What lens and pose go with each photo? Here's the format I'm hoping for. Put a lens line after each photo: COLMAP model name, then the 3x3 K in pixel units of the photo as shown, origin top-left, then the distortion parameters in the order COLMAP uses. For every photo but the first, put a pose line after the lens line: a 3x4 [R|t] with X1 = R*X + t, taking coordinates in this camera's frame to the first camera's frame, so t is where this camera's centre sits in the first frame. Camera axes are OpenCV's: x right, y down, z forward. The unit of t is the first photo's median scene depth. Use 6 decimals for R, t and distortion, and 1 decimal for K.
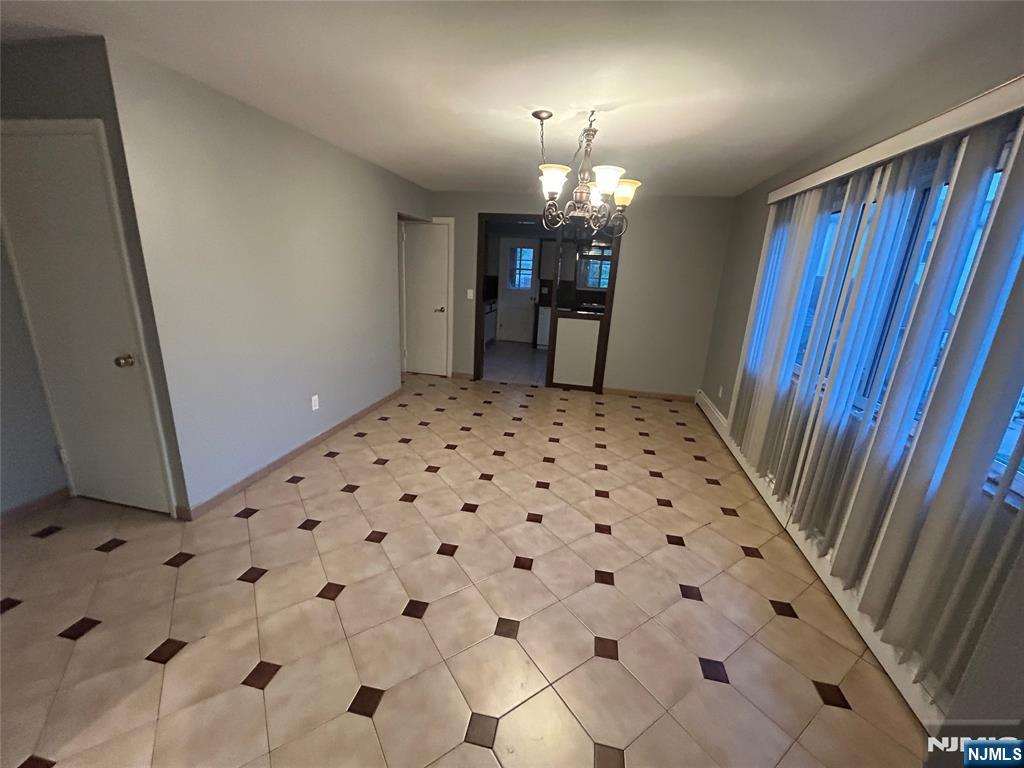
lens RADIAL K [[410.8, 0, 513.9], [0, 410.8, 385.1], [0, 0, 1]] dist [-0.001472, 0.000326]
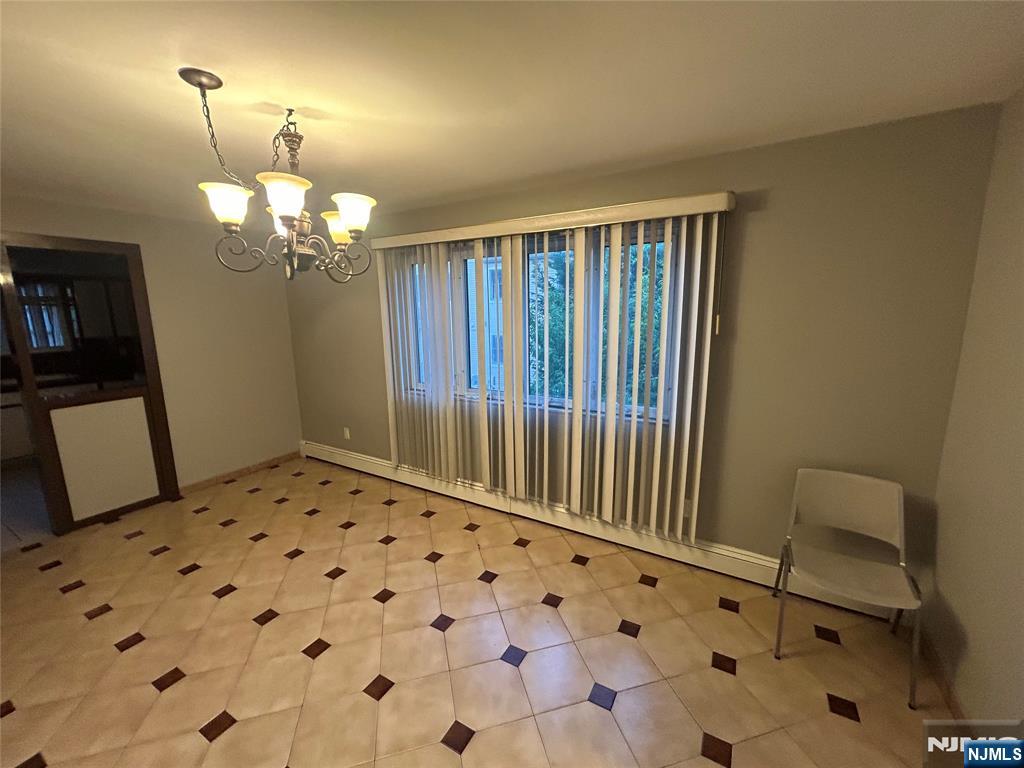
lens RADIAL K [[415.3, 0, 512.0], [0, 415.3, 384.0], [0, 0, 1]] dist [0.001017, 0.000385]
pose [[0.325791, -0.224804, 0.918327, -0.311750], [0.290844, 0.948048, 0.128898, -0.138493], [-0.899594, 0.225096, 0.374248, 0.342340]]
